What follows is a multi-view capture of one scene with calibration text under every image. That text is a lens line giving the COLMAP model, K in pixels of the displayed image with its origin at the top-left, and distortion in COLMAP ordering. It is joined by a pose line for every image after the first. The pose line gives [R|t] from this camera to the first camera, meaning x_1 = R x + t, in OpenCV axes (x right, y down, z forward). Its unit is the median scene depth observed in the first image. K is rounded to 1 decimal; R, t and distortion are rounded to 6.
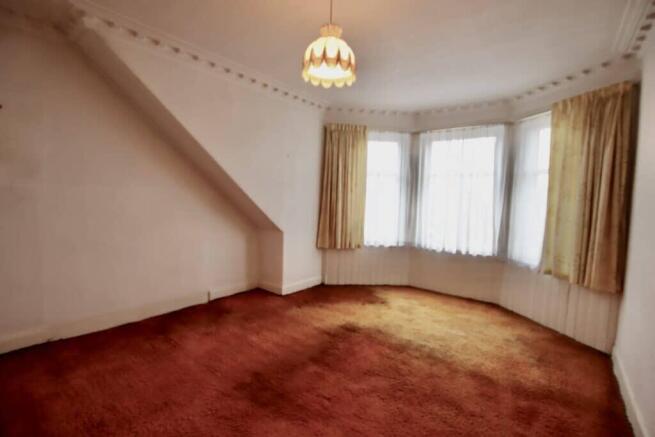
lens RADIAL K [[307.1, 0, 331.8], [0, 307.1, 220.0], [0, 0, 1]] dist [-0.025097, 0.000663]
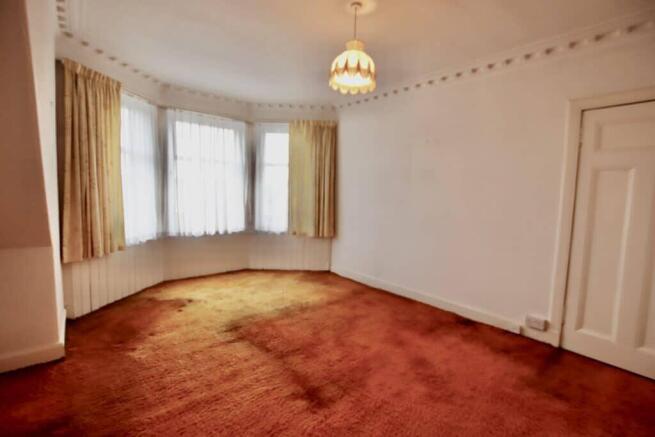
lens RADIAL K [[307.1, 0, 333.0], [0, 307.1, 219.3], [0, 0, 1]] dist [-0.025097, 0.000663]
pose [[0.188933, -0.115286, 0.975199, -0.584450], [0.044338, 0.993073, 0.108809, -0.043795], [-0.980988, 0.022681, 0.192736, 0.409097]]
